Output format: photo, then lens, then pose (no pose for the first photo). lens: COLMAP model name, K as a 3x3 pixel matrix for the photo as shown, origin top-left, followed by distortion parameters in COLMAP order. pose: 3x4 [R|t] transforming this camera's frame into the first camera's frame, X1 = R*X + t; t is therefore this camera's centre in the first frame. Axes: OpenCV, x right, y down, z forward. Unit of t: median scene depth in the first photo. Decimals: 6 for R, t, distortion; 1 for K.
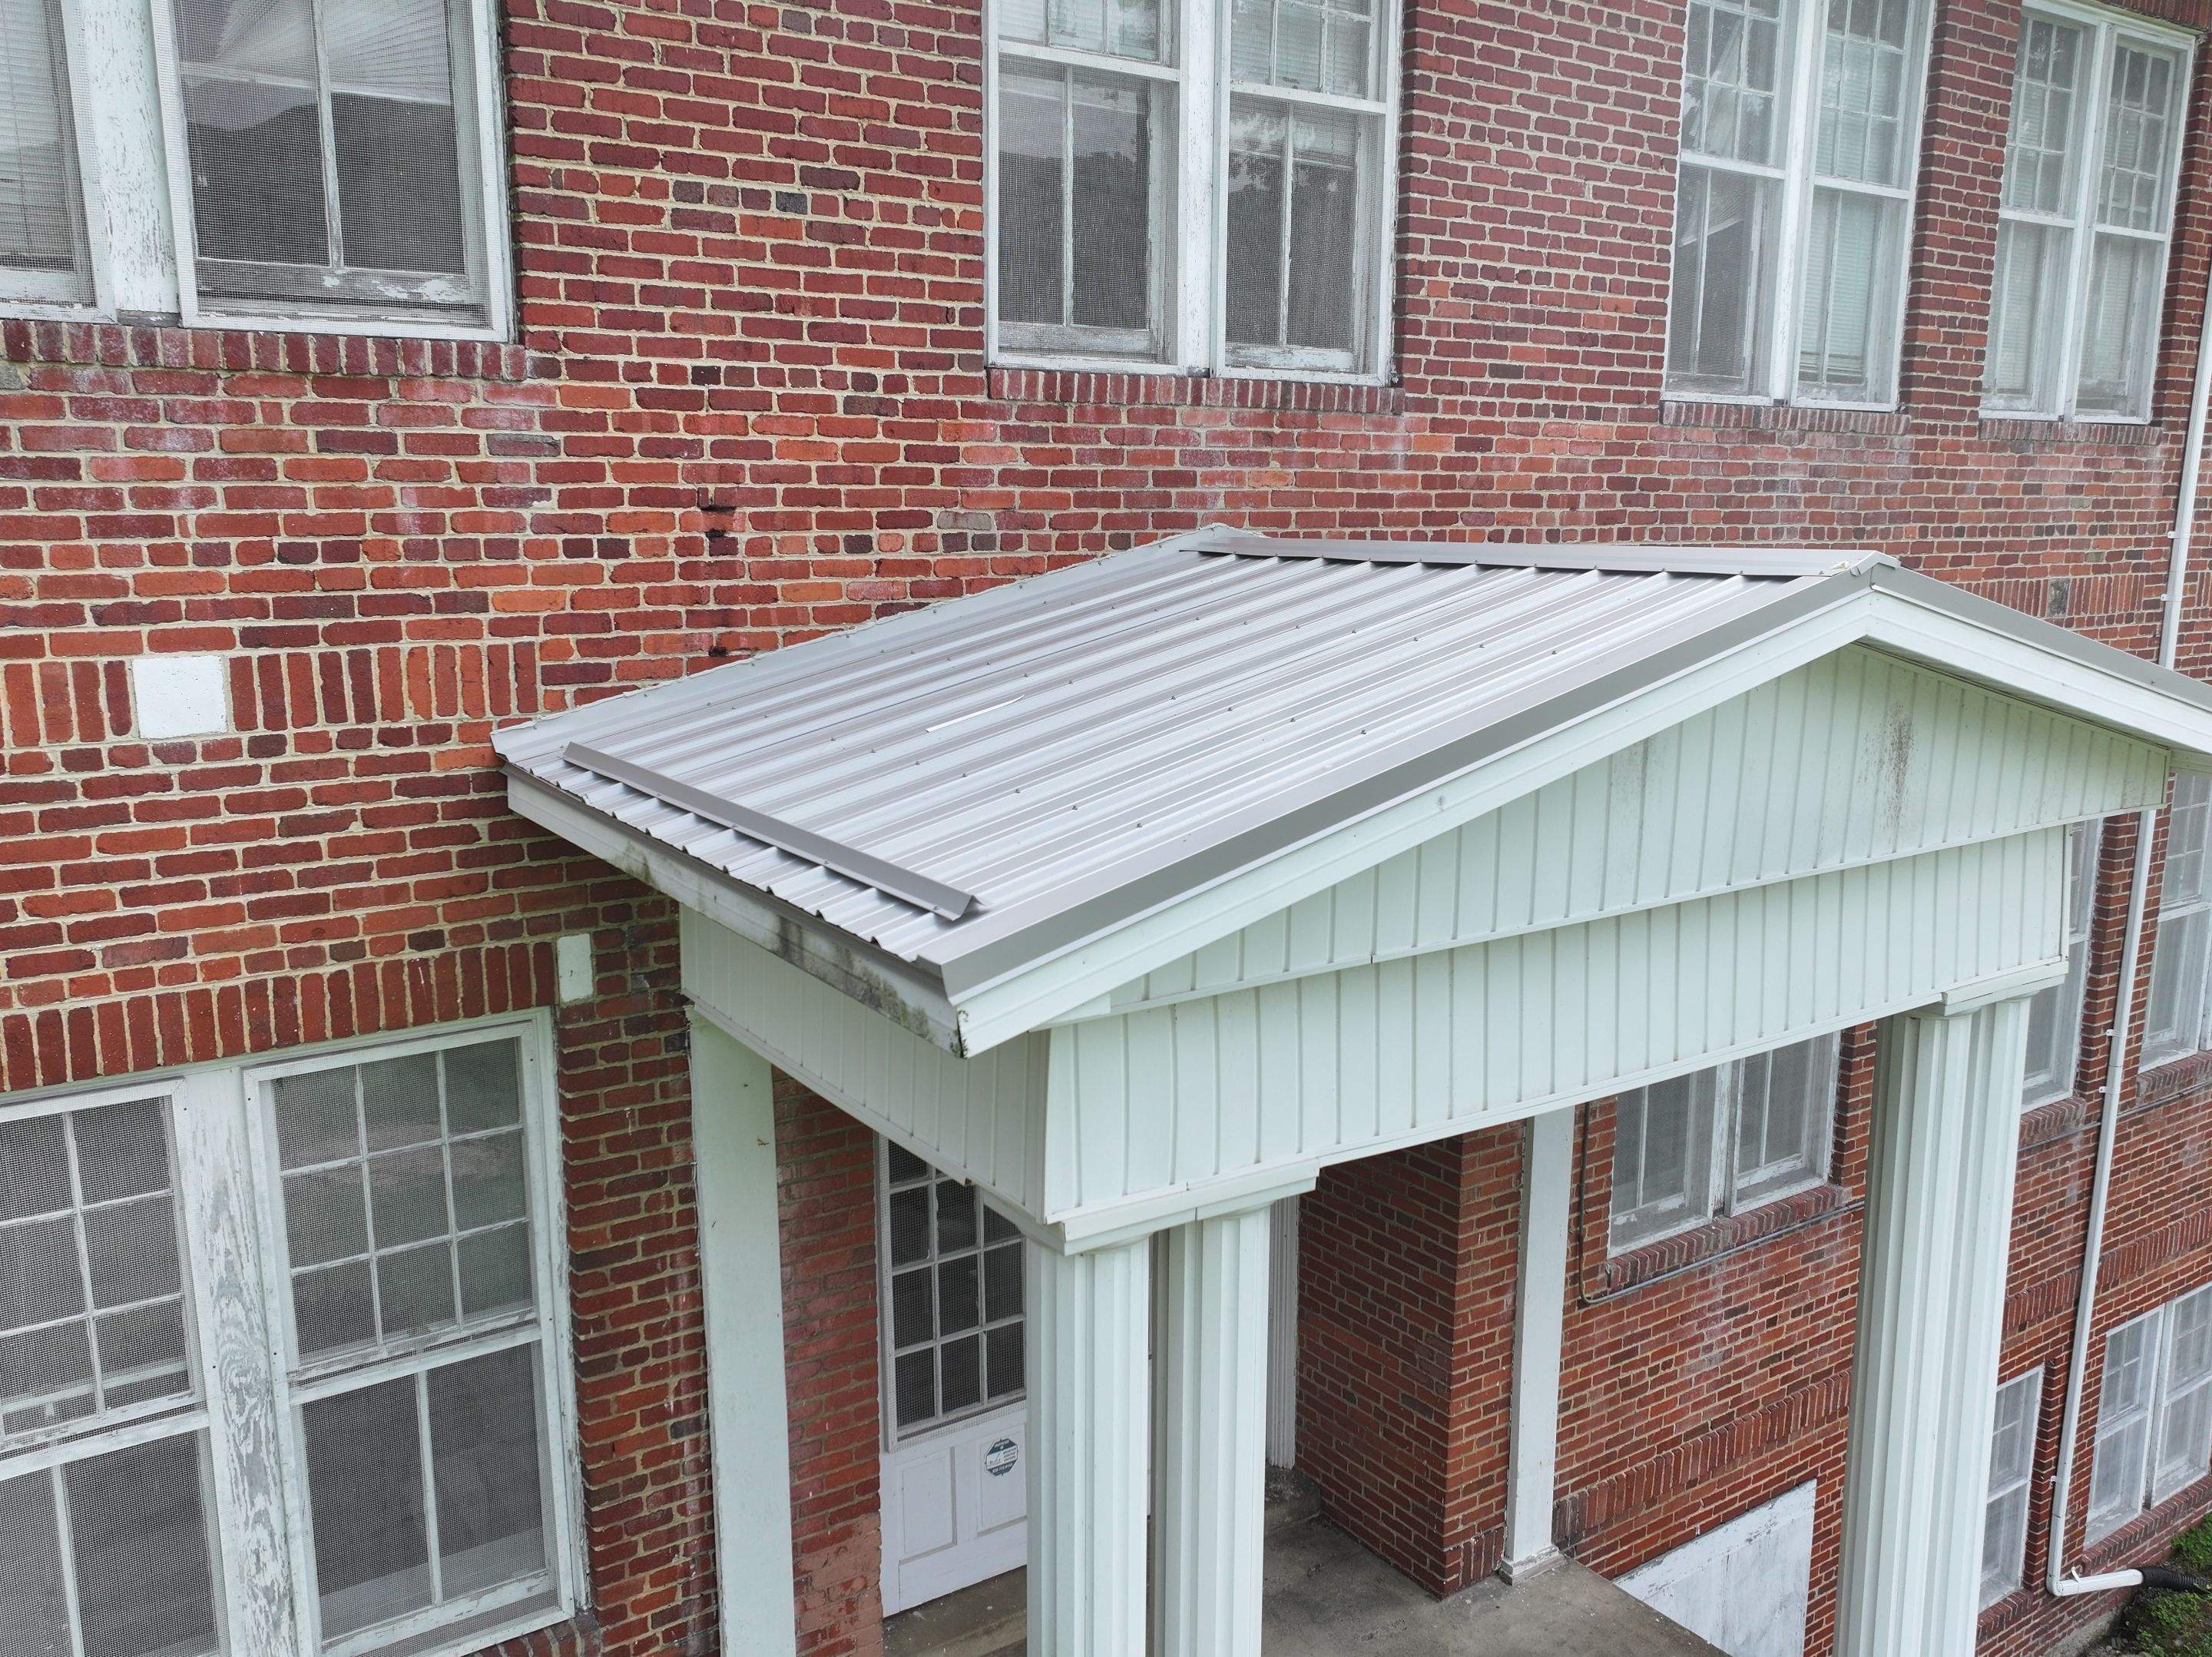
lens RADIAL K [[1774.6, 0, 1123.8], [0, 1774.6, 836.9], [0, 0, 1]] dist [0.000144, 0.010124]
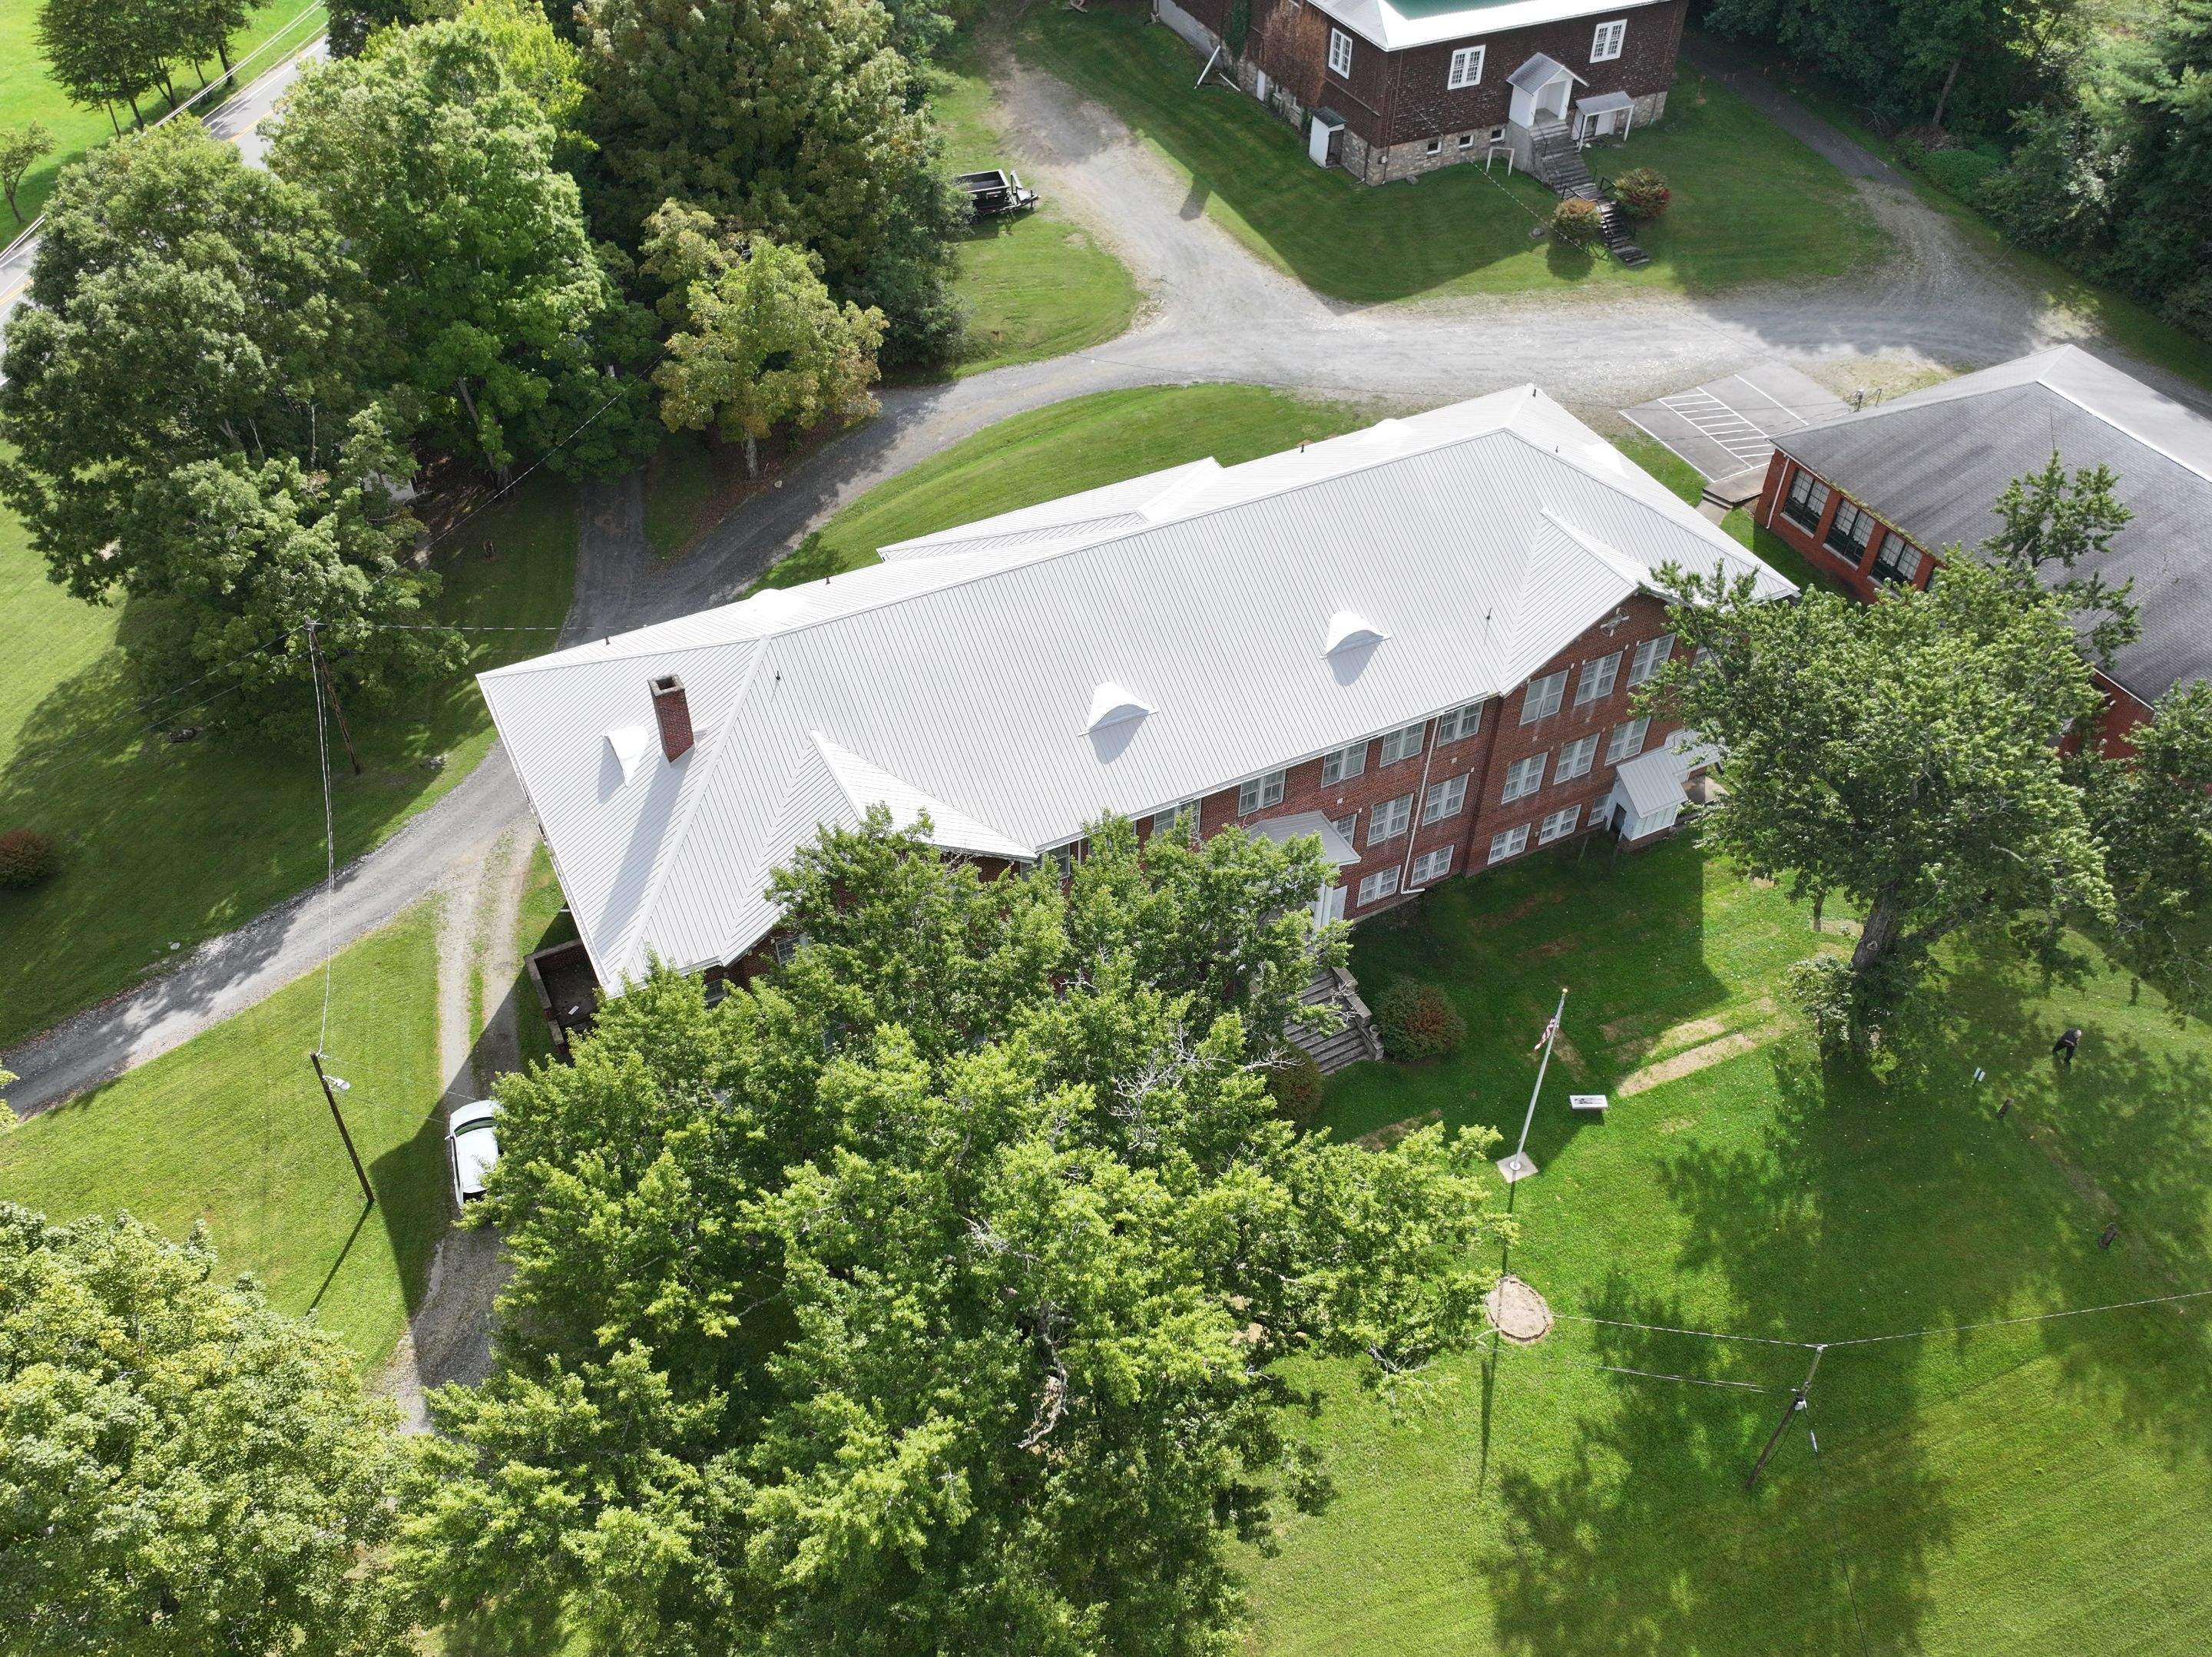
lens RADIAL K [[1774.6, 0, 1099.9], [0, 1774.6, 831.8], [0, 0, 1]] dist [0.000144, 0.010124]
pose [[0.993445, 0.081482, -0.080172, -0.042230], [-0.023548, 0.832188, 0.553993, -5.532657], [0.111859, -0.548474, 0.828652, -7.250107]]
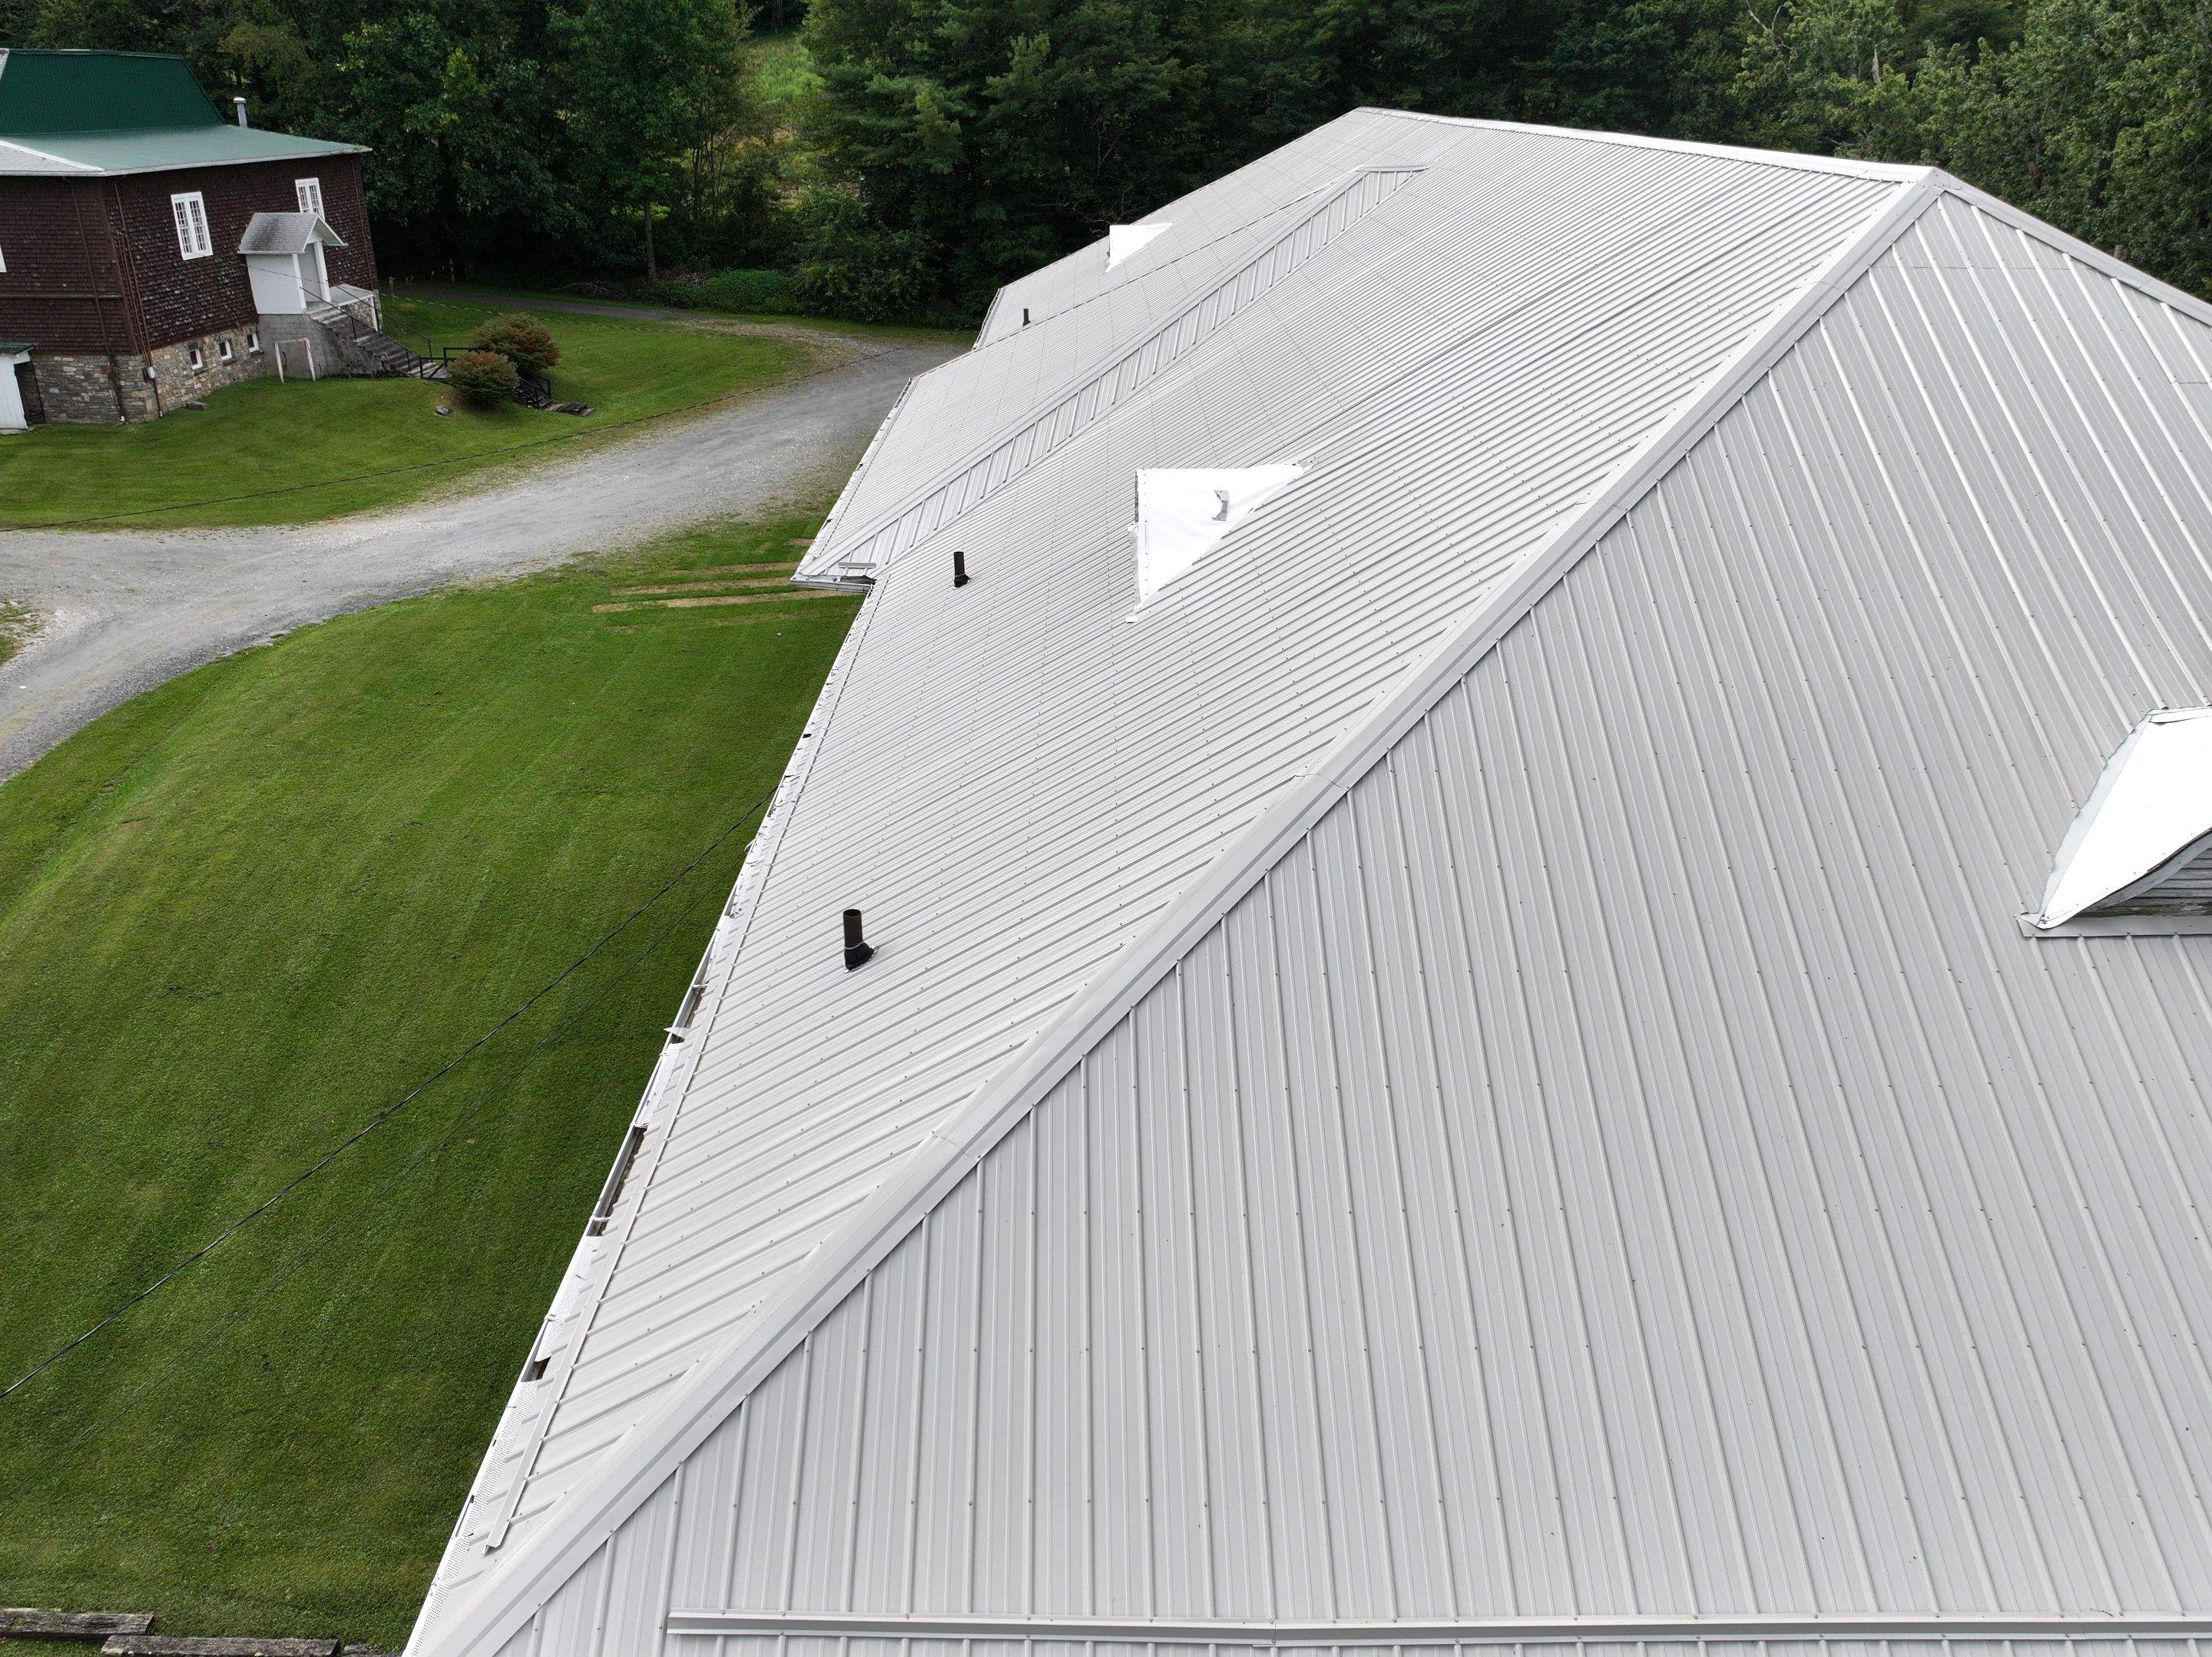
lens RADIAL K [[1774.6, 0, 1095.4], [0, 1774.6, 838.6], [0, 0, 1]] dist [0.000144, 0.010124]
pose [[0.548582, -0.336210, 0.765520, -4.753223], [0.156030, 0.940670, 0.301322, -1.383258], [-0.821409, -0.045856, 0.568494, 0.170772]]
